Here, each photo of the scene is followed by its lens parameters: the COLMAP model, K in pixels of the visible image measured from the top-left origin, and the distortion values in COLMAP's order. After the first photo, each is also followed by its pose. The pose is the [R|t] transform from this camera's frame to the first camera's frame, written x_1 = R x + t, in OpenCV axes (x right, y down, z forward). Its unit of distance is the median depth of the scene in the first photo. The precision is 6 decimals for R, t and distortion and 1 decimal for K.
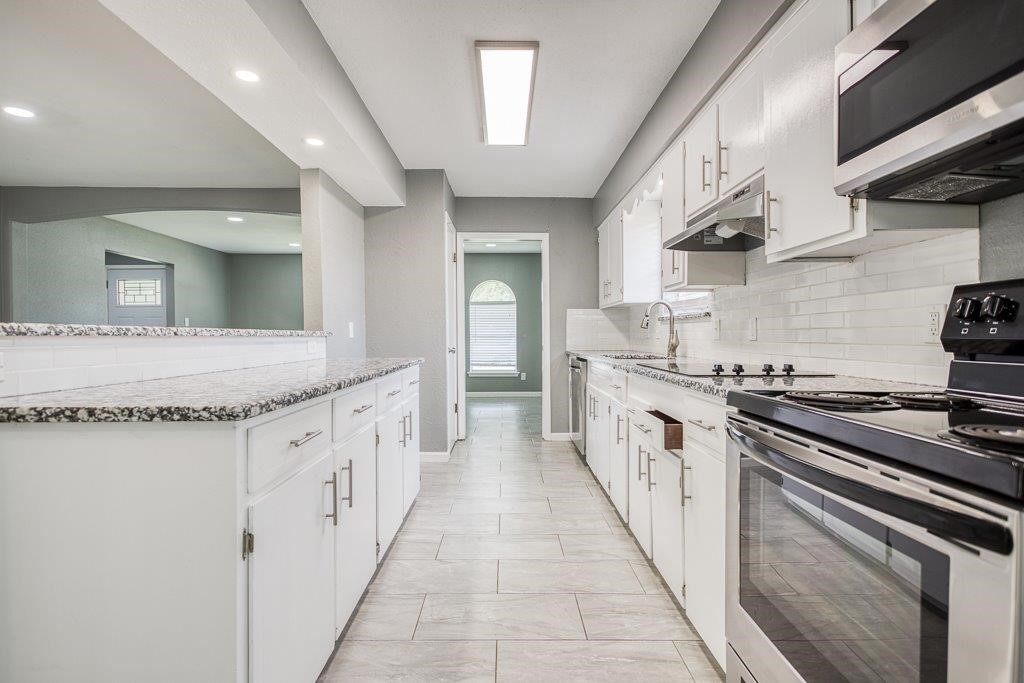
lens RADIAL K [[492.9, 0, 512.0], [0, 492.9, 341.5], [0, 0, 1]] dist [-0.000239, -0.000260]
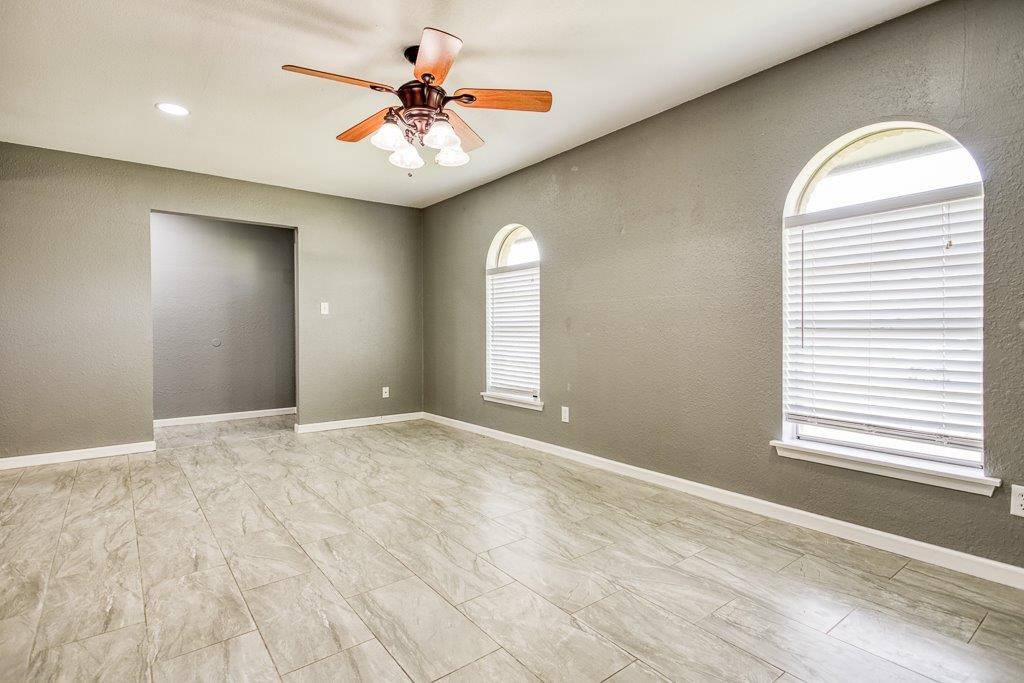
lens RADIAL K [[507.4, 0, 509.0], [0, 507.4, 335.5], [0, 0, 1]] dist [0.004955, 0.000119]
pose [[0.603999, 0.009310, -0.796931, 0.241588], [-0.007963, 0.999952, 0.005646, -0.023105], [0.796945, 0.002935, 0.604045, 2.369004]]
